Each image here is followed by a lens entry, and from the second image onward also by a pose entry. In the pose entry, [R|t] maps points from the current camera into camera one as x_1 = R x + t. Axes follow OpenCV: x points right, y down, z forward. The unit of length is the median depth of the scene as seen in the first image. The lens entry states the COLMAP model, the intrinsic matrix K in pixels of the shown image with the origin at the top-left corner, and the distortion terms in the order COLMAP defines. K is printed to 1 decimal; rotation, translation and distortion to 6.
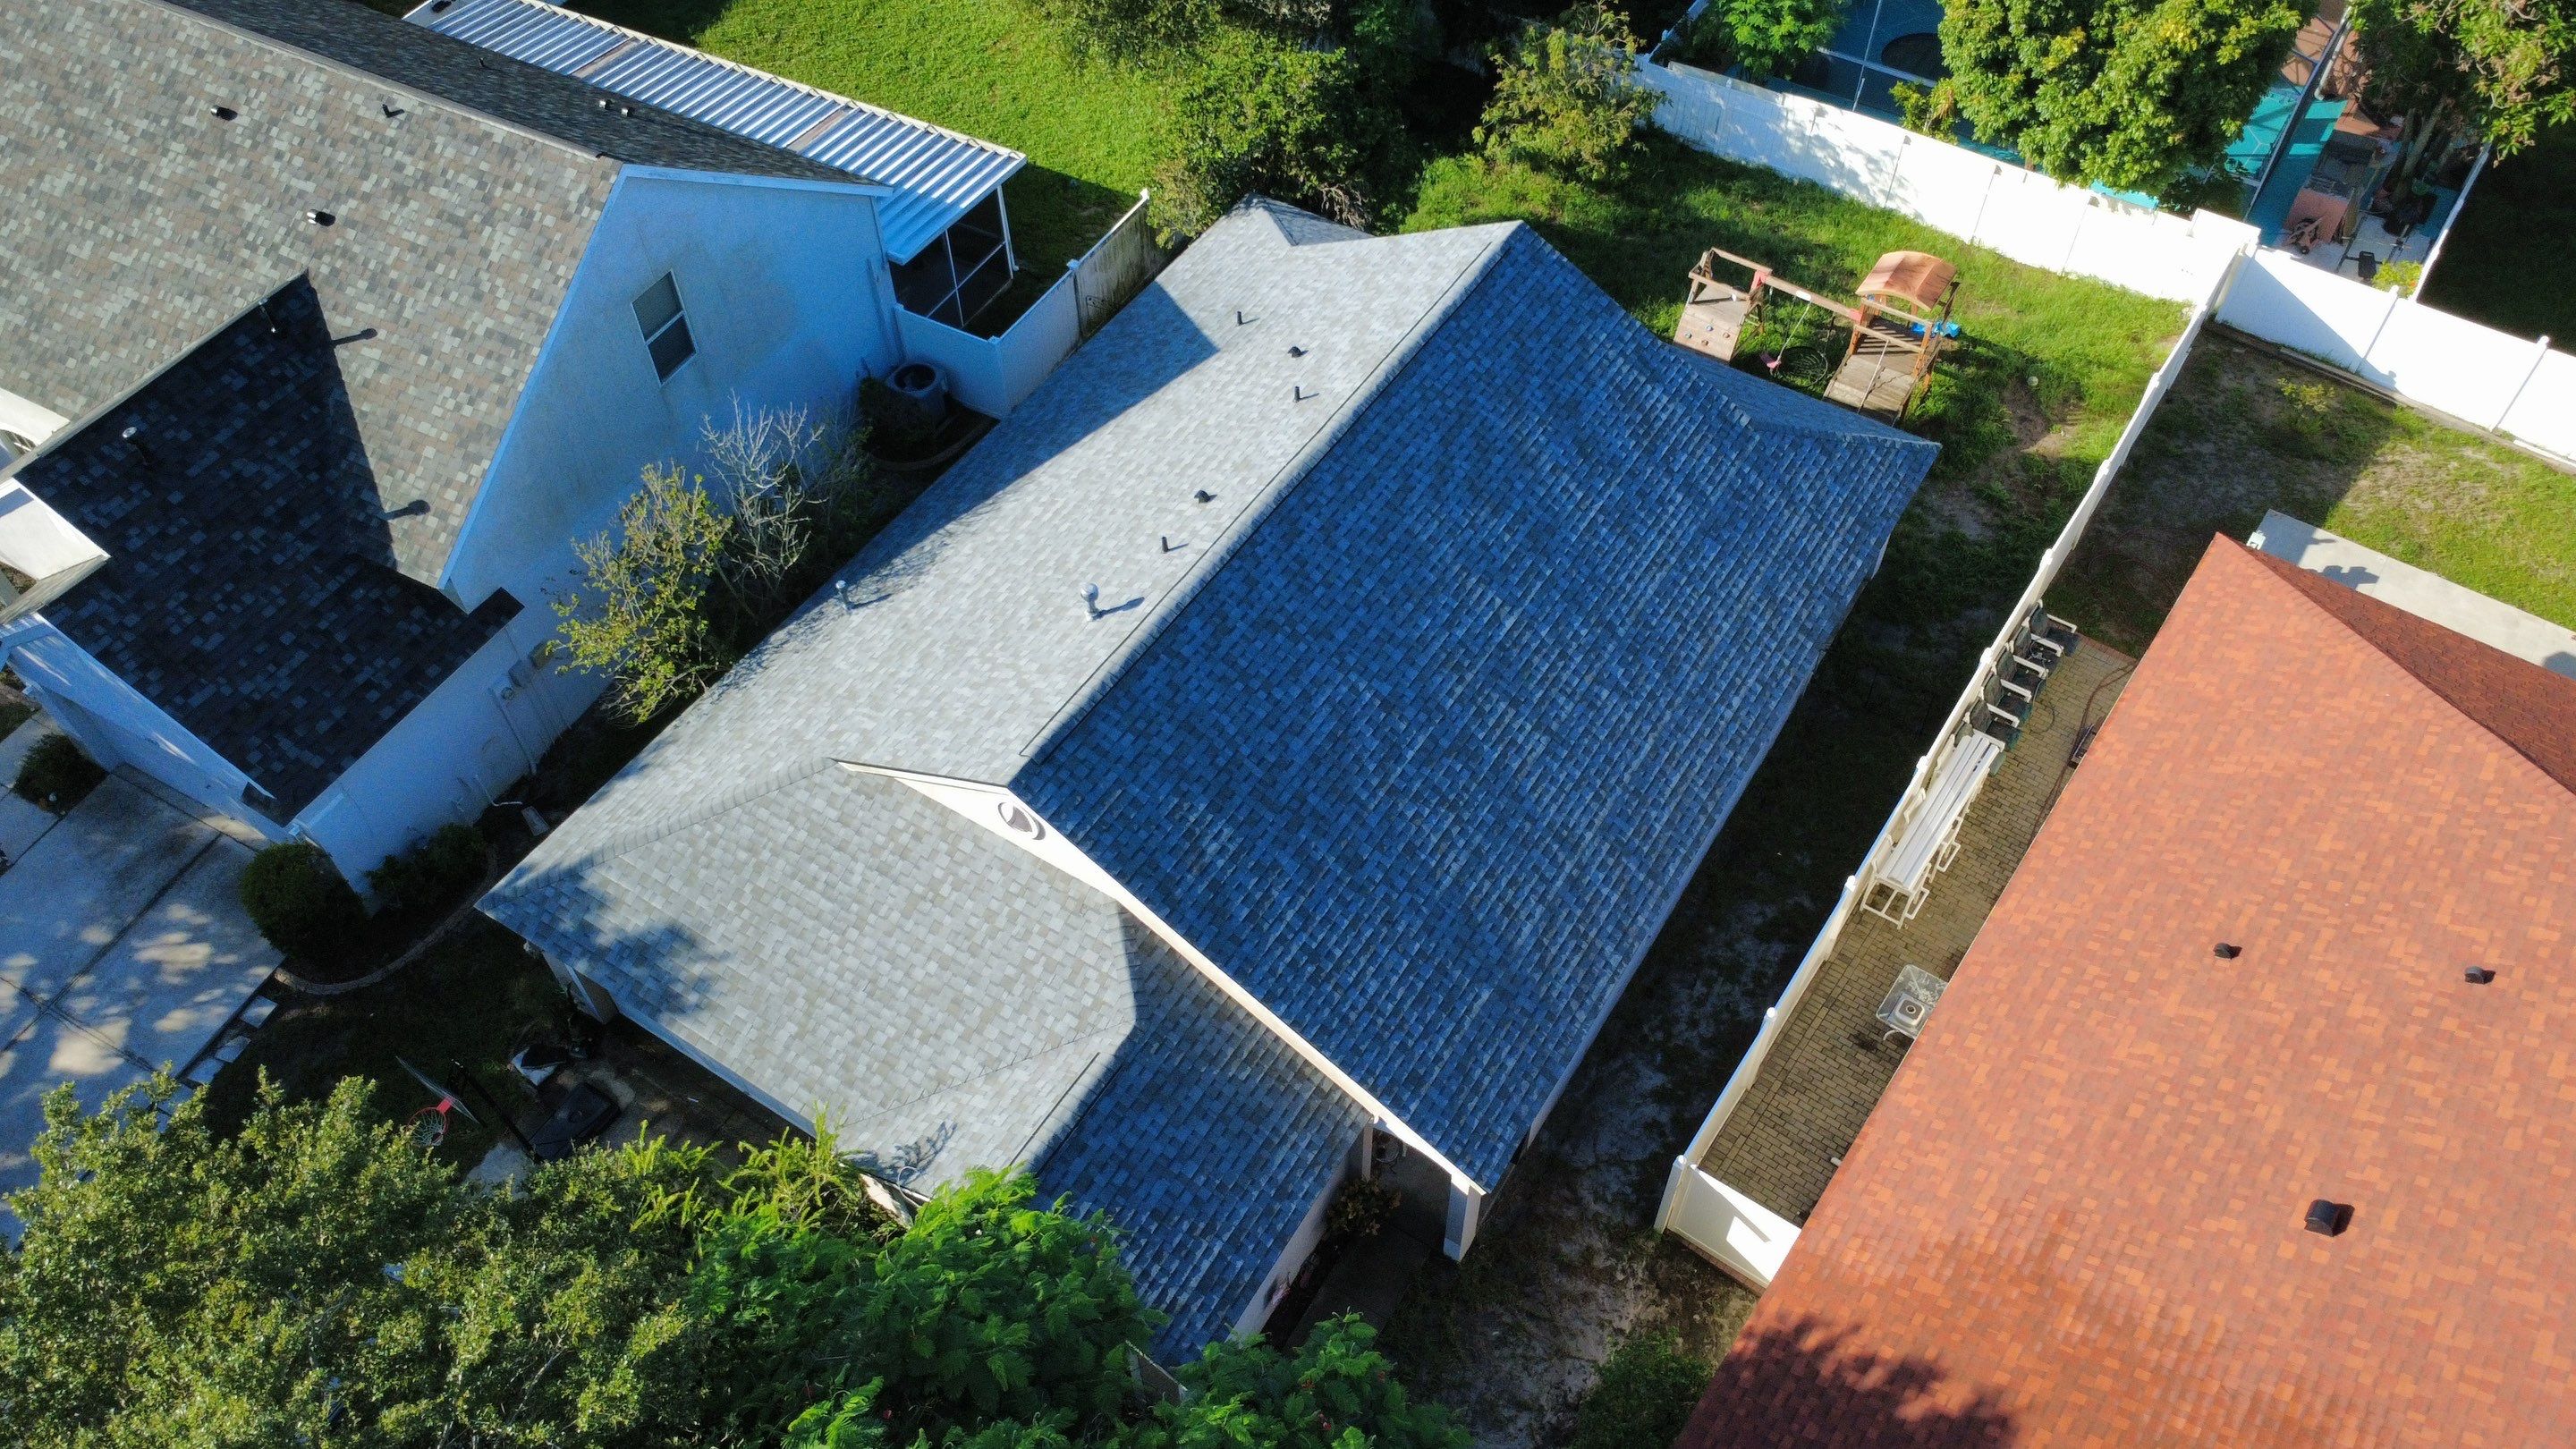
lens RADIAL K [[1875.6, 0, 1281.4], [0, 1875.6, 719.1], [0, 0, 1]] dist [-0.002099, 0.005094]
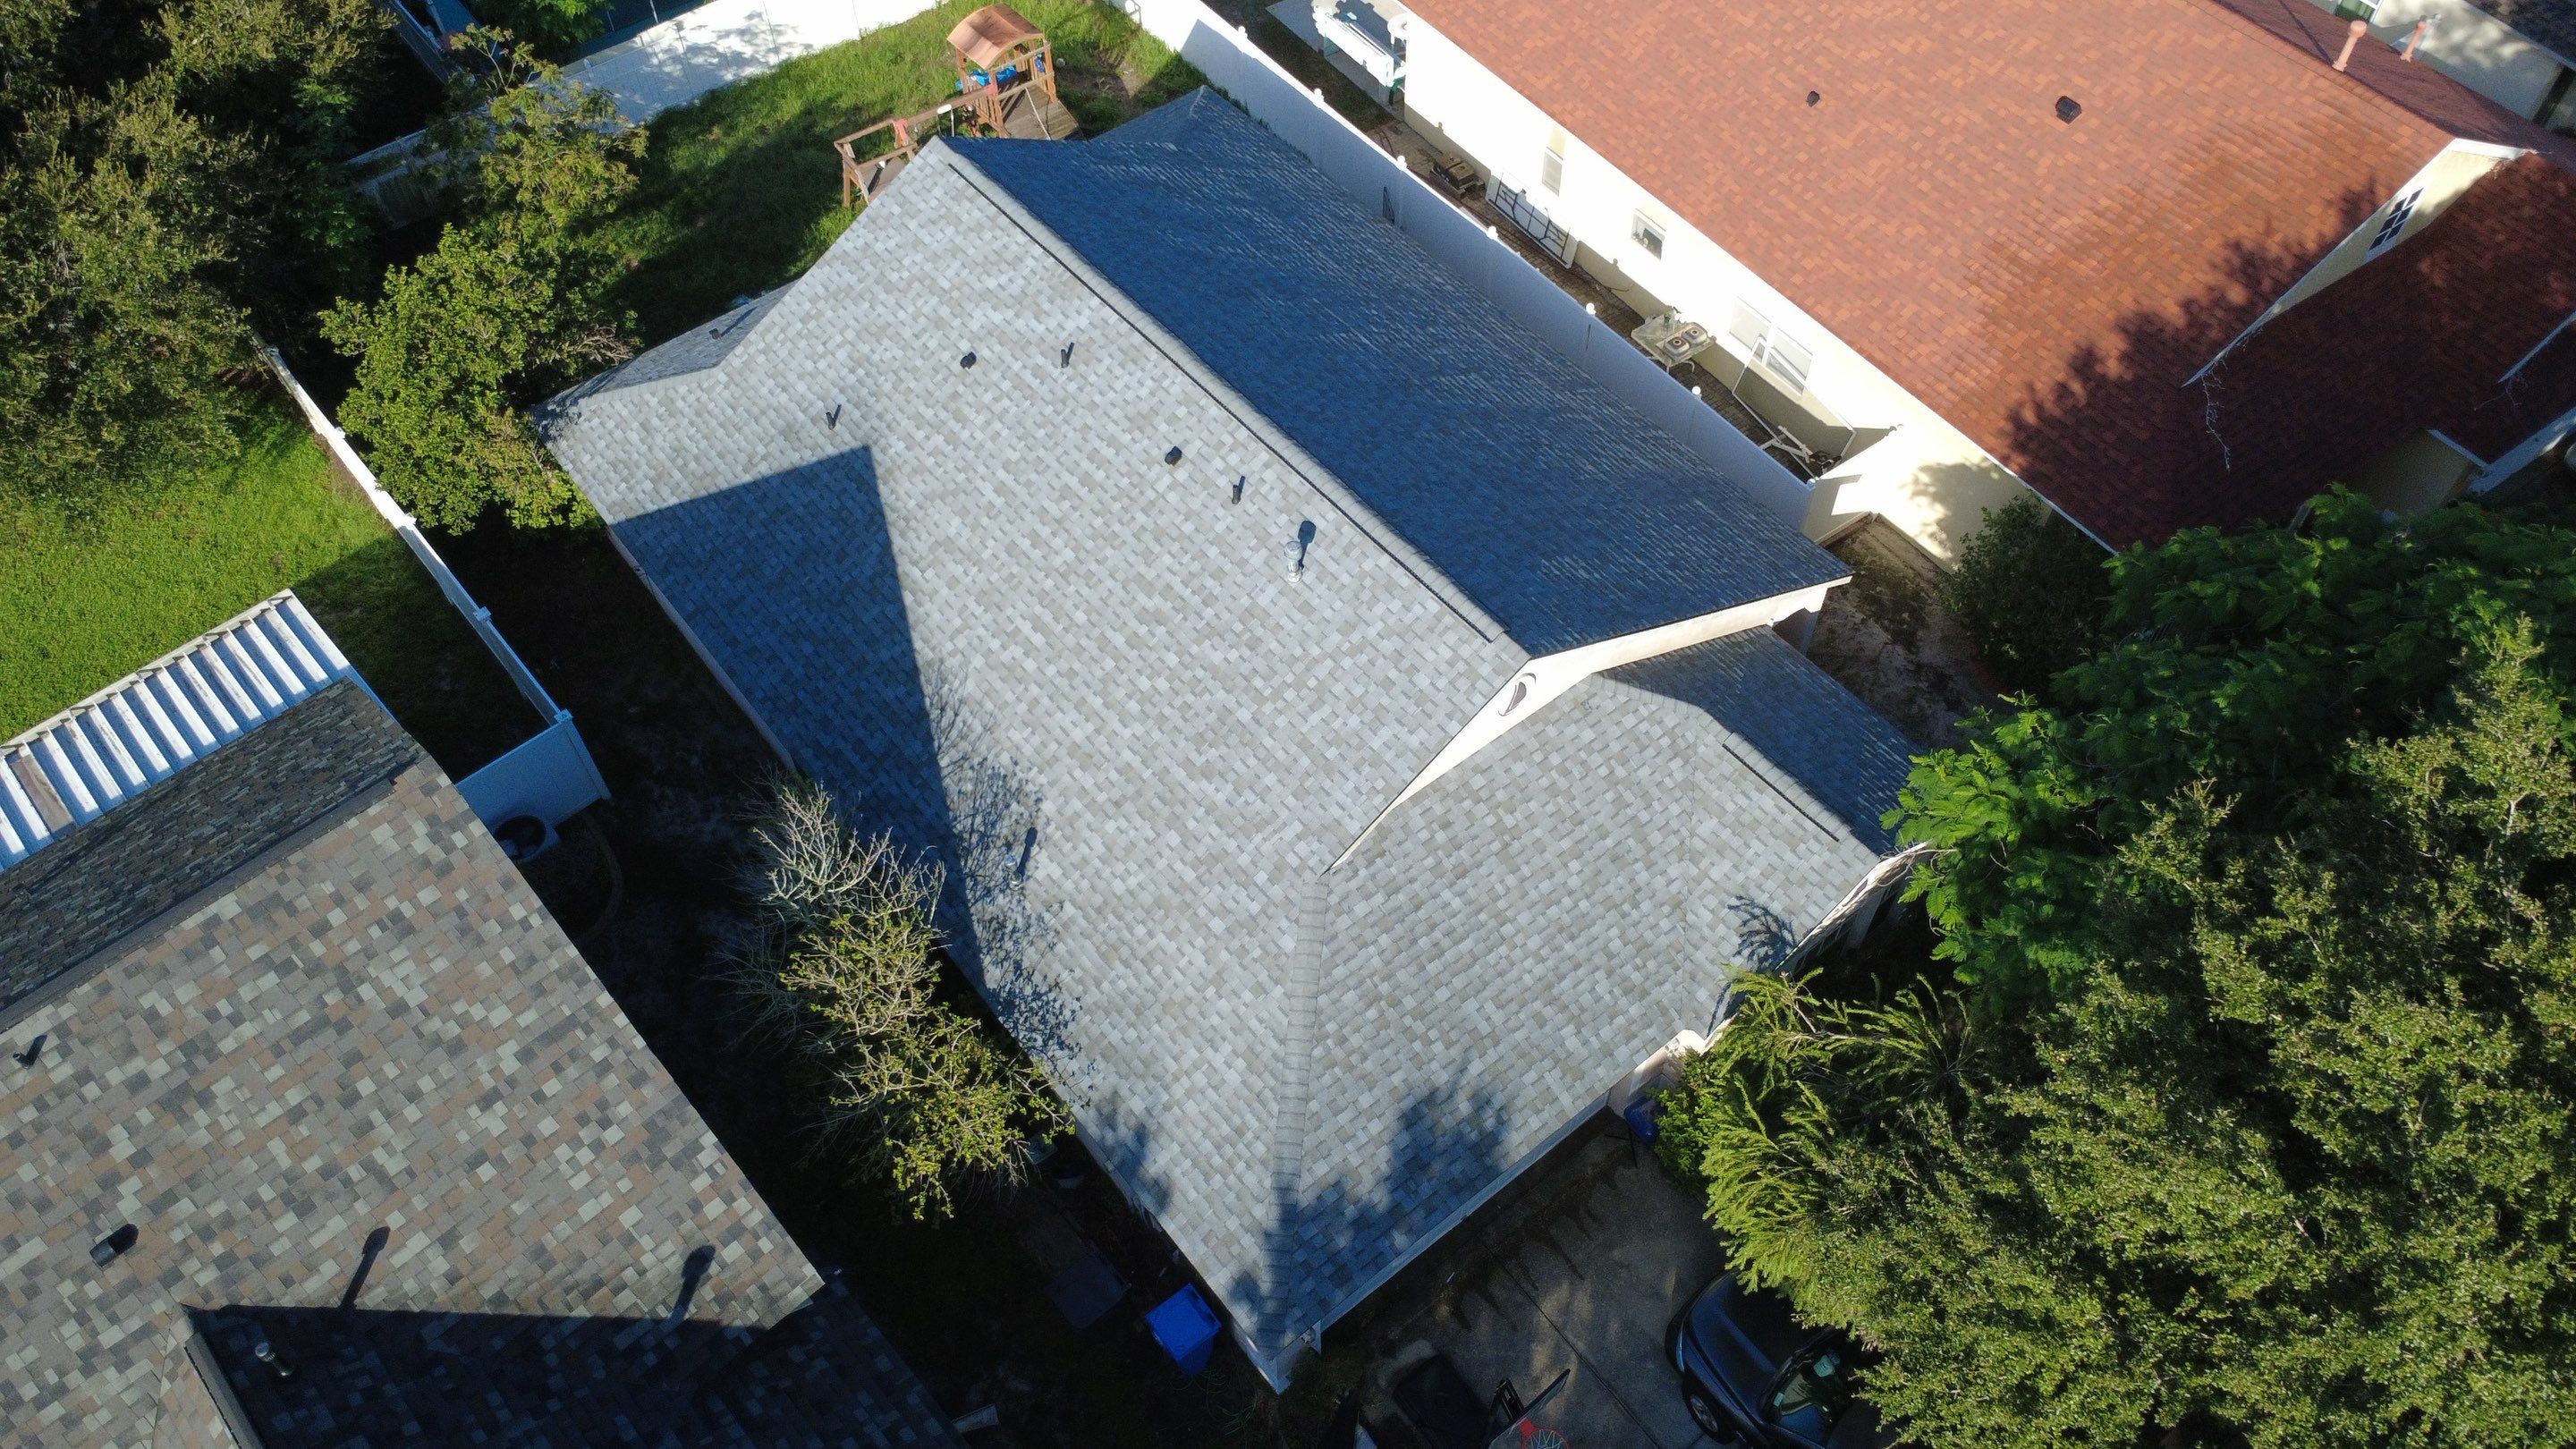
lens RADIAL K [[1875.6, 0, 1281.4], [0, 1875.6, 719.1], [0, 0, 1]] dist [-0.002099, 0.005094]
pose [[0.327903, -0.749755, 0.574759, -0.640220], [0.737692, 0.583273, 0.340005, -0.309462], [-0.590162, 0.312506, 0.744345, 0.289927]]
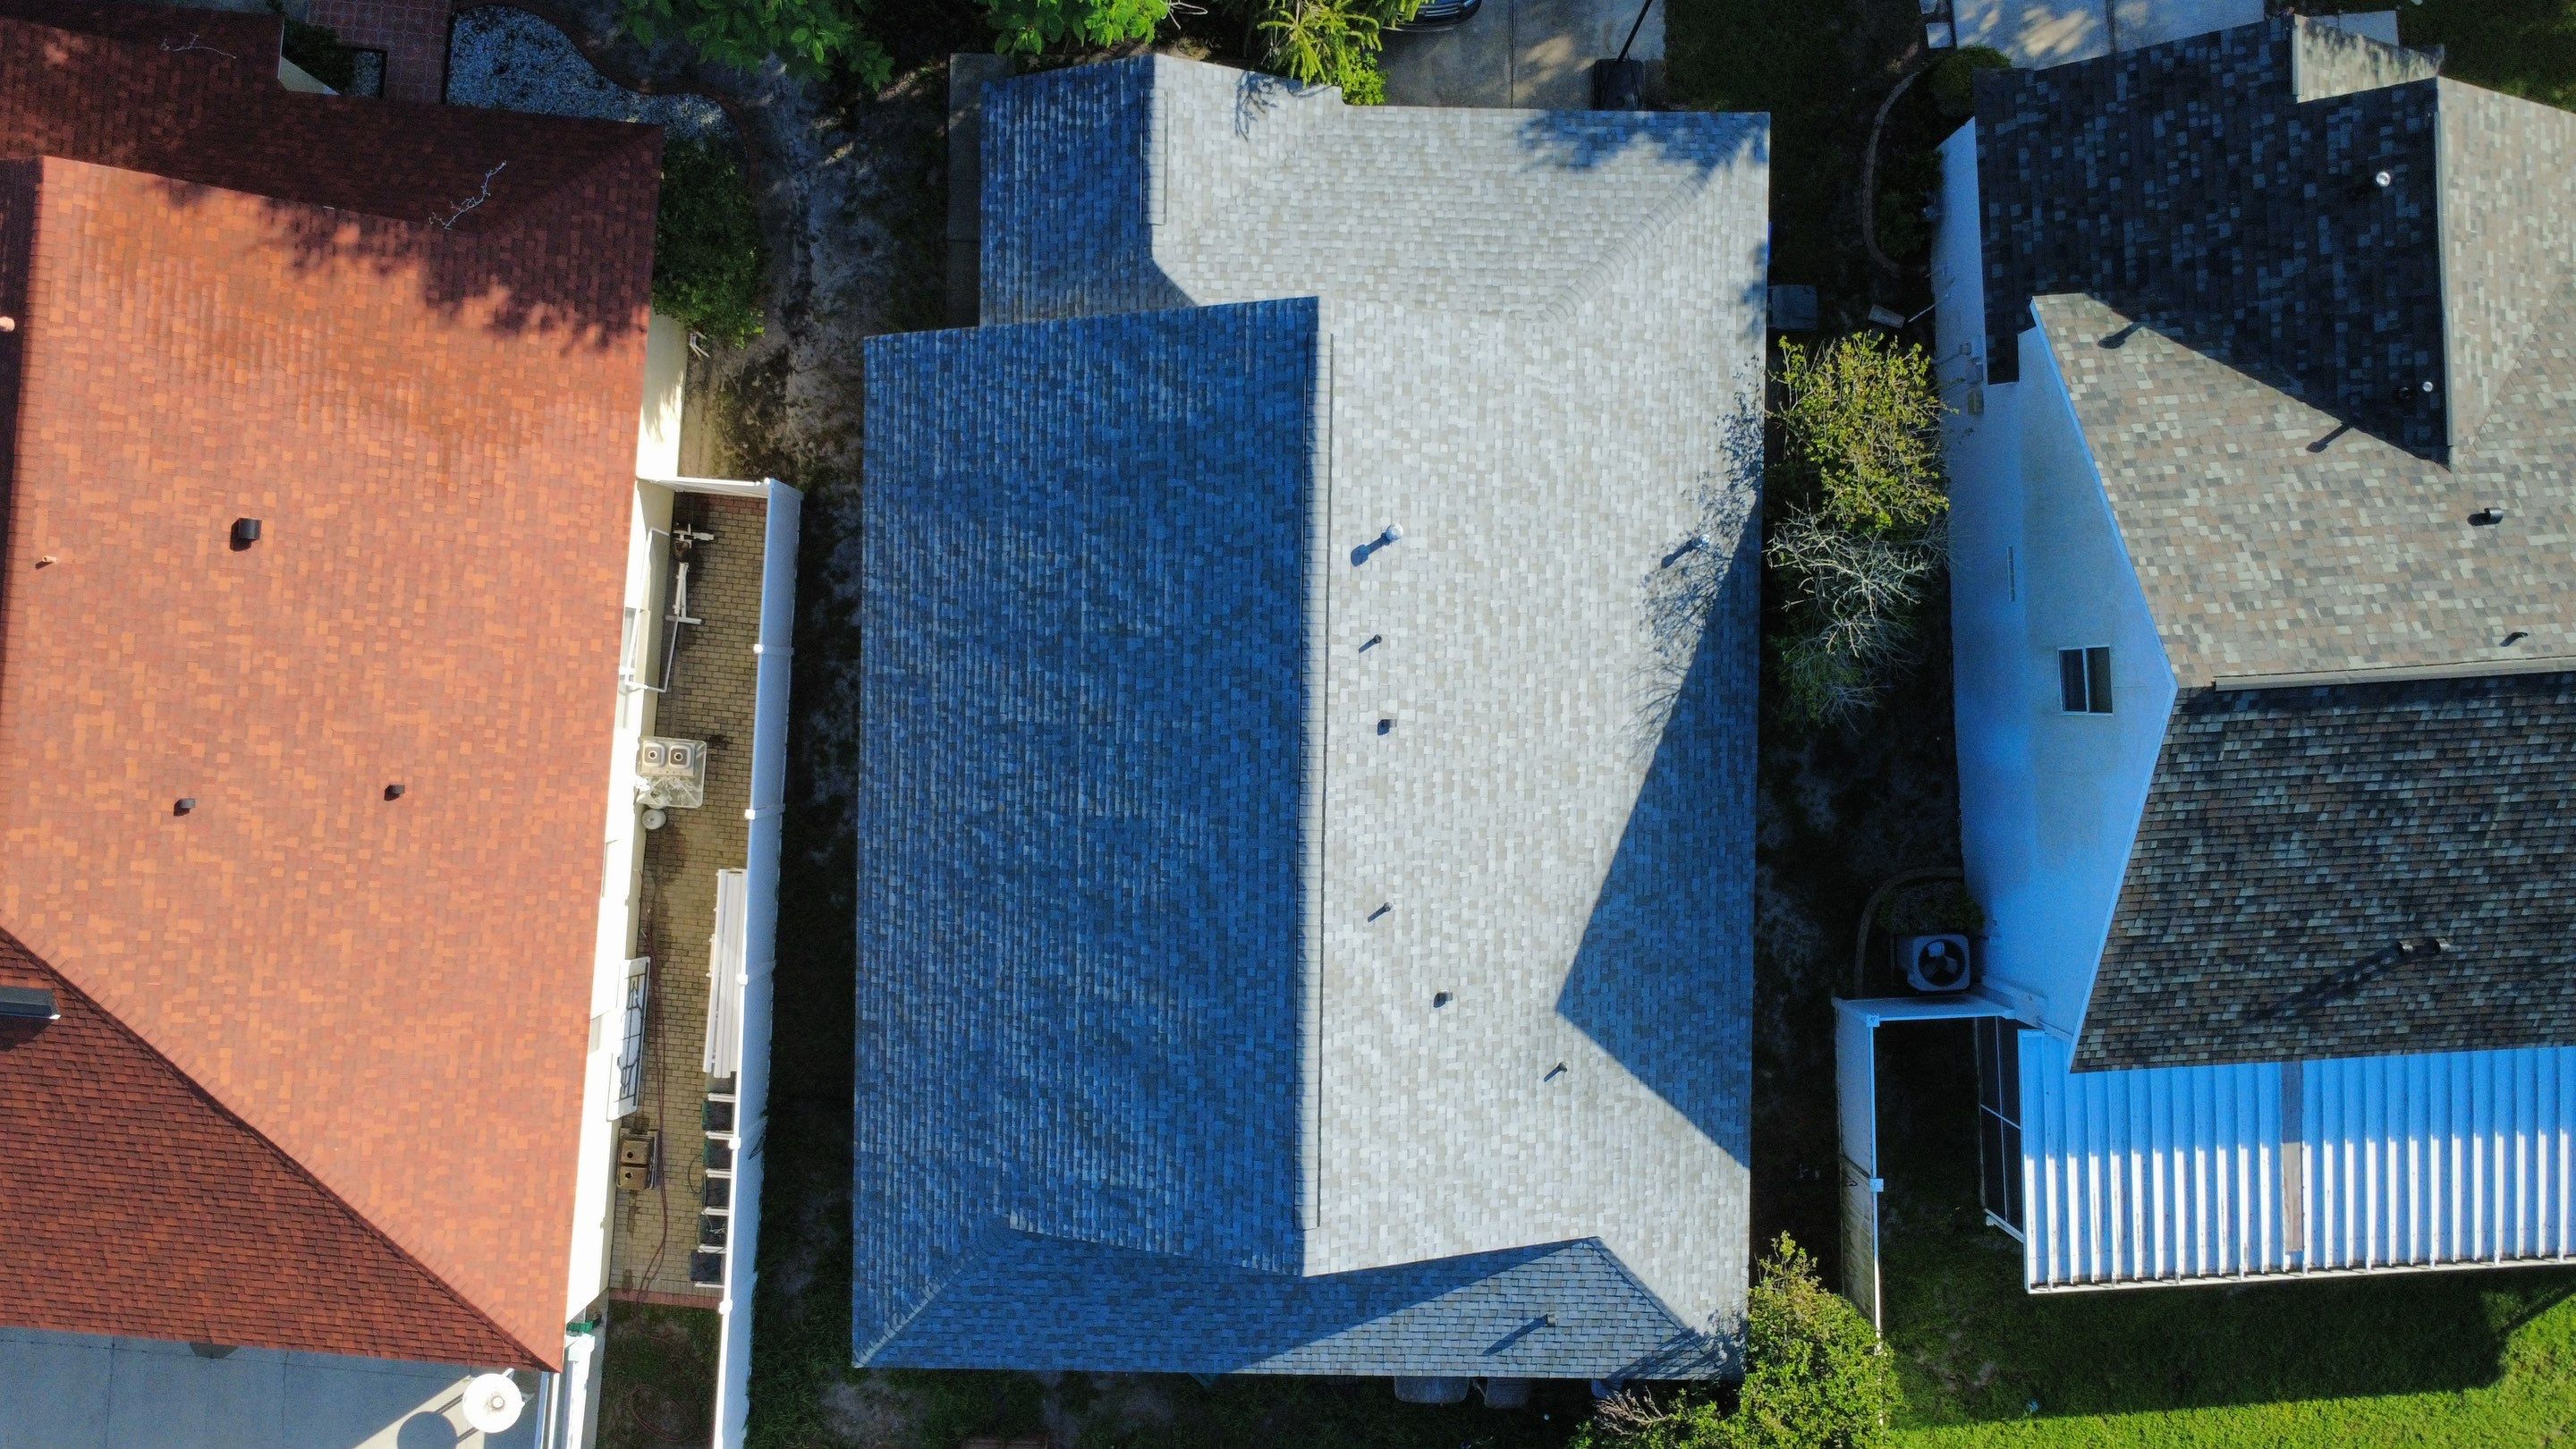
lens RADIAL K [[1875.6, 0, 1288.0], [0, 1875.6, 718.9], [0, 0, 1]] dist [-0.002099, 0.005094]
pose [[-0.851694, 0.523863, 0.013587, -0.011288], [-0.400152, -0.666870, 0.628620, -0.680976], [0.338372, 0.529955, 0.777594, 0.210084]]
